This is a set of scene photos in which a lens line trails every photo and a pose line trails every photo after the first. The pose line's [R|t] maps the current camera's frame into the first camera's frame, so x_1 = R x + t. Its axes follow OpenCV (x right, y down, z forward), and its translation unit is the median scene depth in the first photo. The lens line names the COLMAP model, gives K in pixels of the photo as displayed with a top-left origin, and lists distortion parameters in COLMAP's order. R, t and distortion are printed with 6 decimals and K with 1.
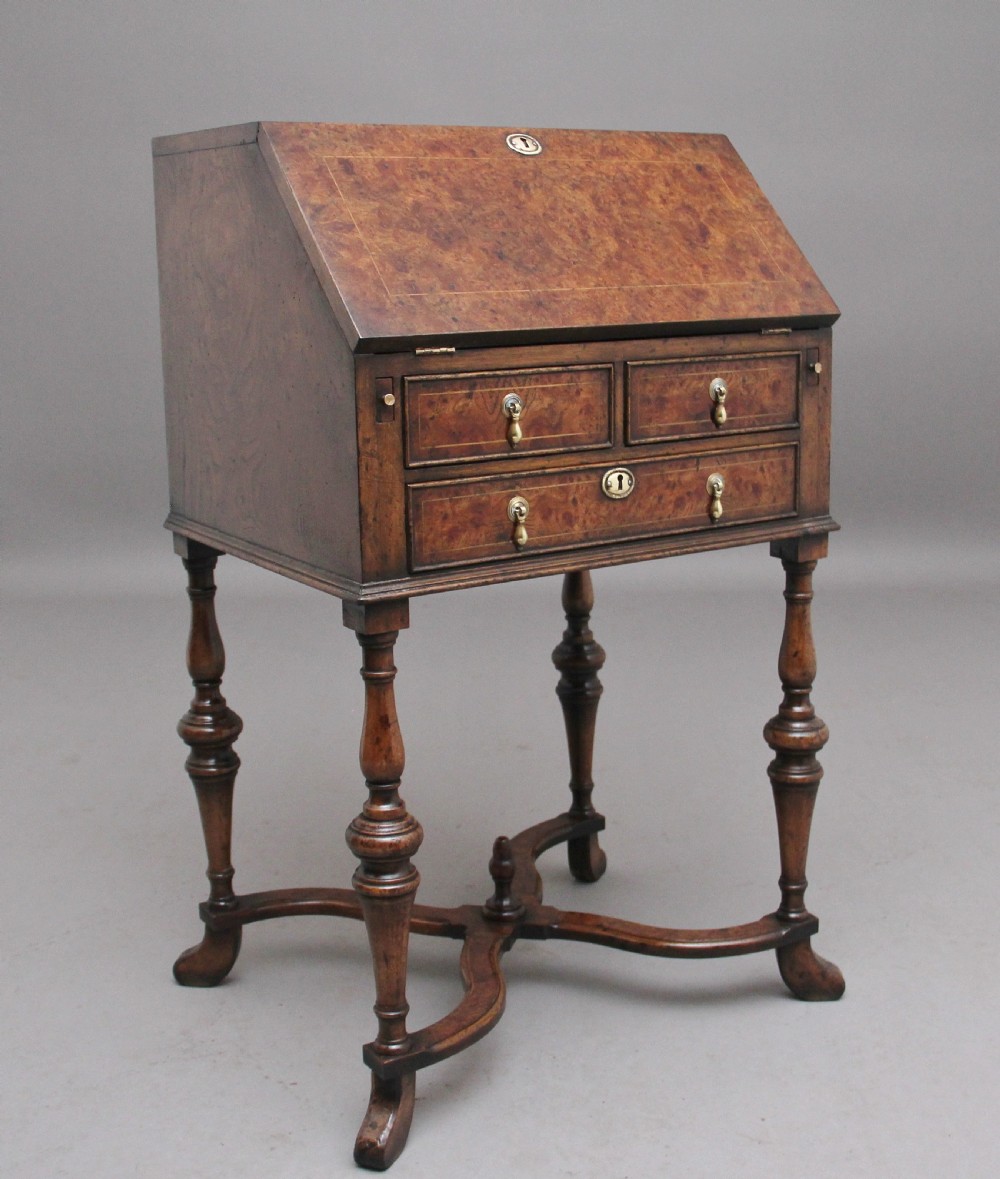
lens RADIAL K [[1688.1, 0, 565.9], [0, 1688.1, 601.5], [0, 0, 1]] dist [-0.142781, 0.000000]
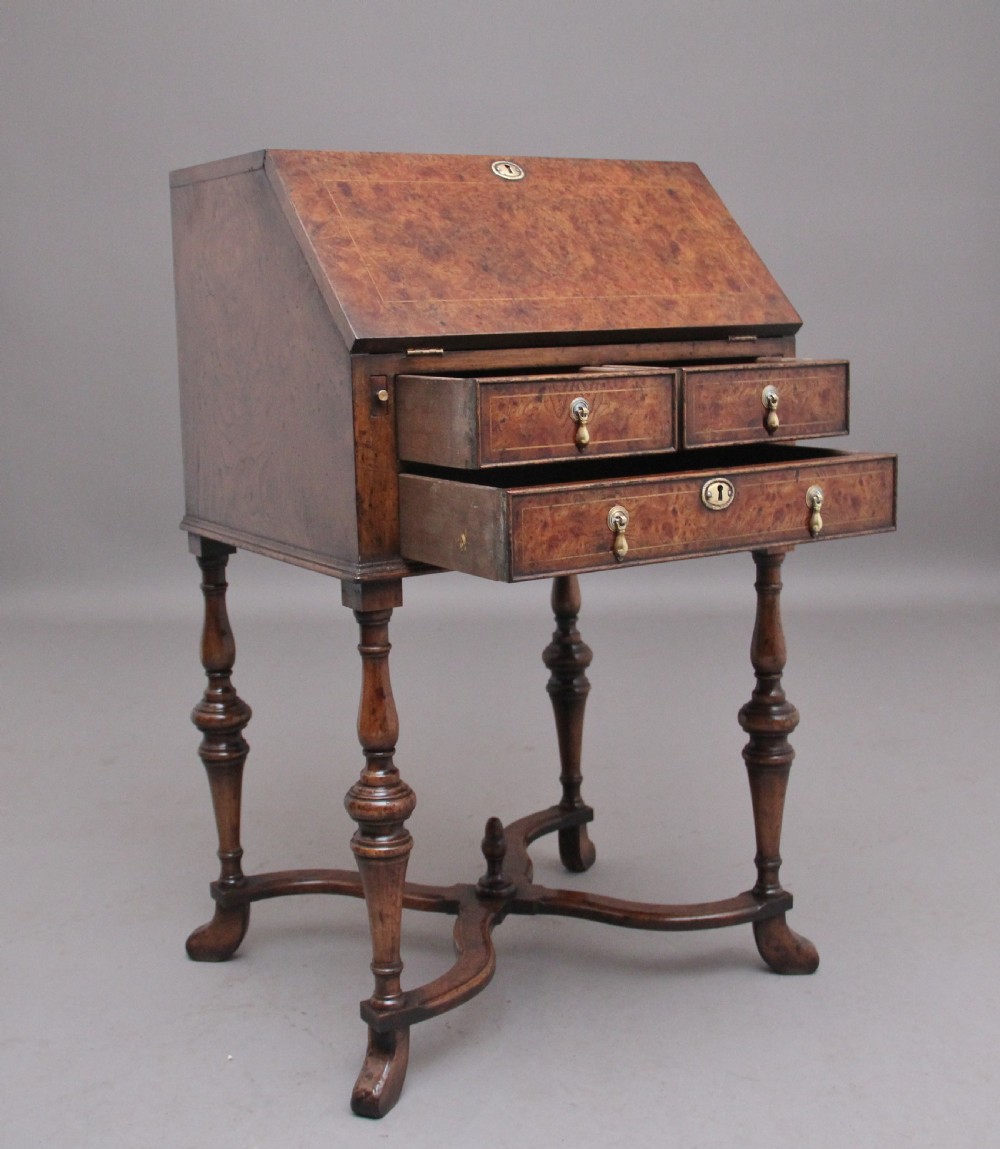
lens RADIAL K [[1650.1, 0, 502.6], [0, 1650.1, 567.7], [0, 0, 1]] dist [-0.149023, 0.000000]
pose [[0.998991, -0.006627, -0.044421, 0.017457], [0.004113, 0.998397, -0.056449, 0.046754], [0.044723, 0.056210, 0.997417, -0.054191]]
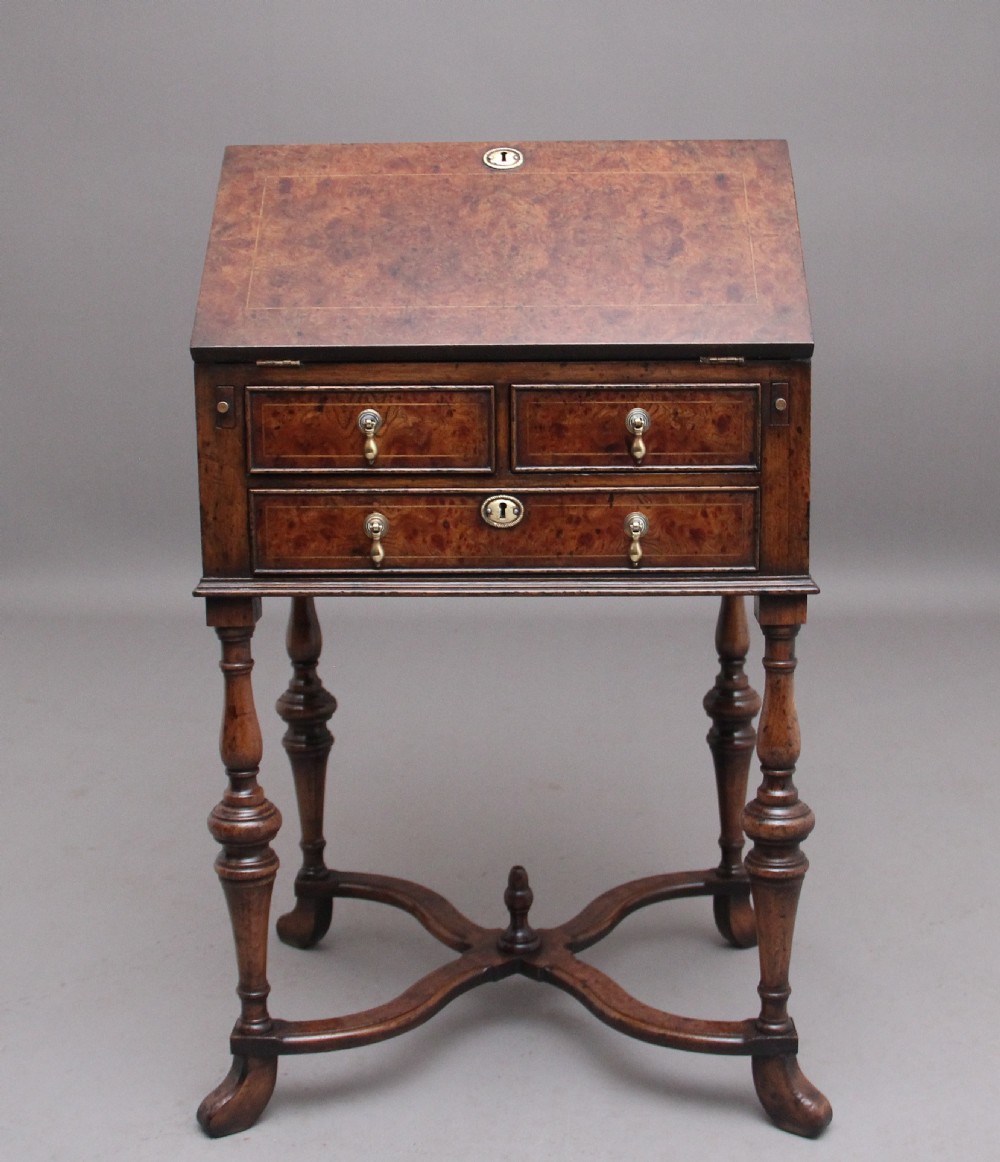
lens RADIAL K [[1651.5, 0, 495.8], [0, 1651.5, 543.3], [0, 0, 1]] dist [-0.170607, 0.000000]
pose [[0.798775, 0.107065, -0.592026, 0.567354], [-0.132063, 0.991241, 0.001078, -0.051610], [0.586956, 0.077324, 0.805918, 0.244906]]
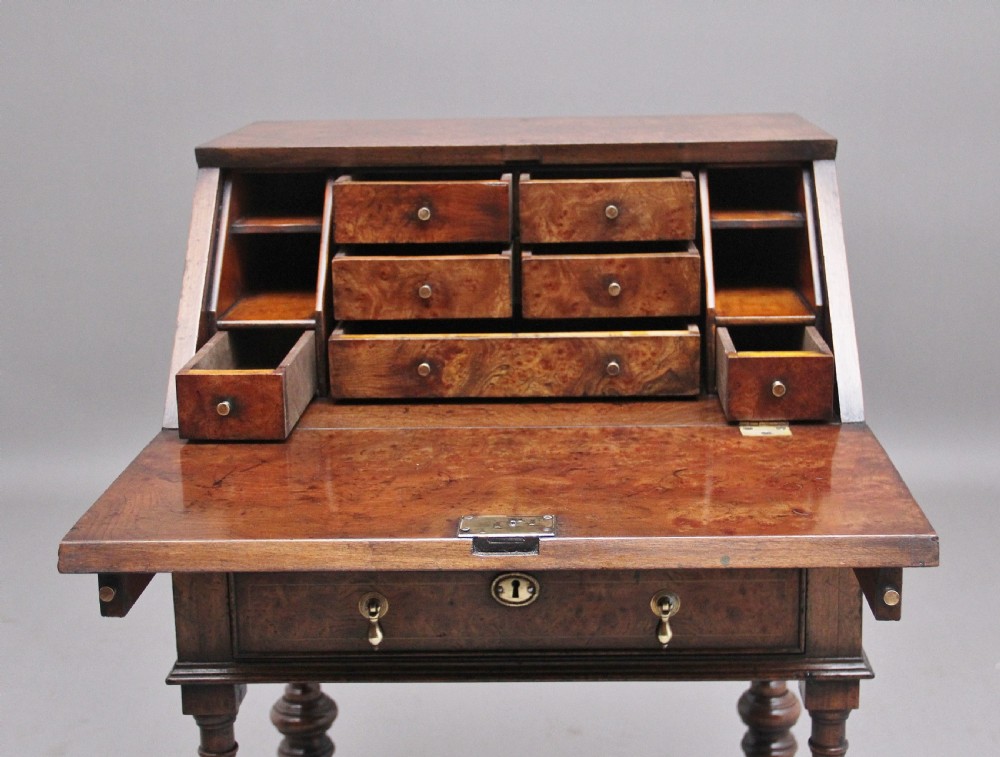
lens RADIAL K [[1668.3, 0, 525.8], [0, 1668.3, 372.3], [0, 0, 1]] dist [0.042250, 0.000000]
pose [[0.804884, 0.128300, -0.579396, 0.494907], [-0.122640, 0.991235, 0.049128, -0.214496], [0.580621, 0.031515, 0.813564, 0.312256]]
